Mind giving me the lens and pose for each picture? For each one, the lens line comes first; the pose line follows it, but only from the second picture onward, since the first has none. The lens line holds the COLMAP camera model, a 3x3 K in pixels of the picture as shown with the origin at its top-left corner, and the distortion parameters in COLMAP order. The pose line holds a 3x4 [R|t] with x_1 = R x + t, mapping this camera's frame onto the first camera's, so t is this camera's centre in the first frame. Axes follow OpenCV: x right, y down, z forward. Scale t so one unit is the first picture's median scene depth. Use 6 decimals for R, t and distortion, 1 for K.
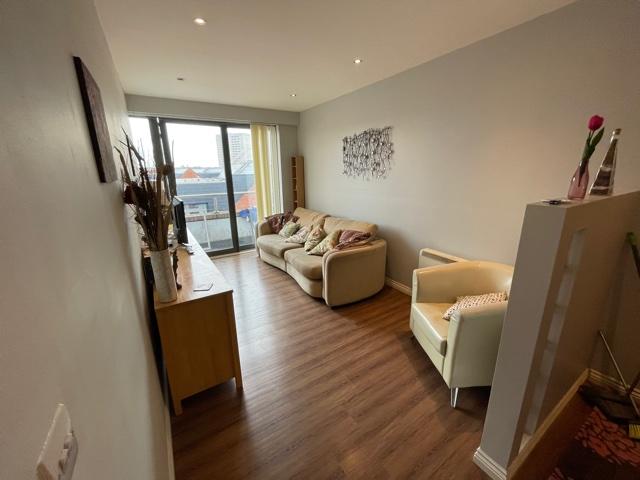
lens RADIAL K [[258.5, 0, 319.9], [0, 258.5, 239.0], [0, 0, 1]] dist [0.001749, -0.000391]
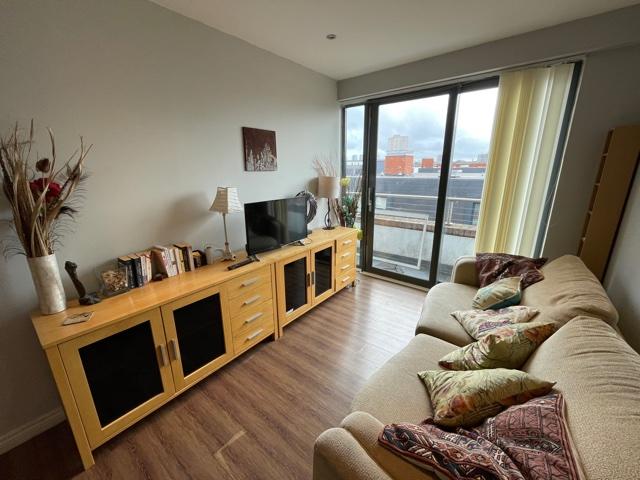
lens RADIAL K [[258.5, 0, 319.9], [0, 258.5, 238.9], [0, 0, 1]] dist [0.001749, -0.000391]
pose [[0.333151, 0.263974, -0.905168, 0.357296], [-0.242340, 0.951731, 0.188358, -0.301214], [0.911198, 0.156607, 0.381042, 1.119141]]
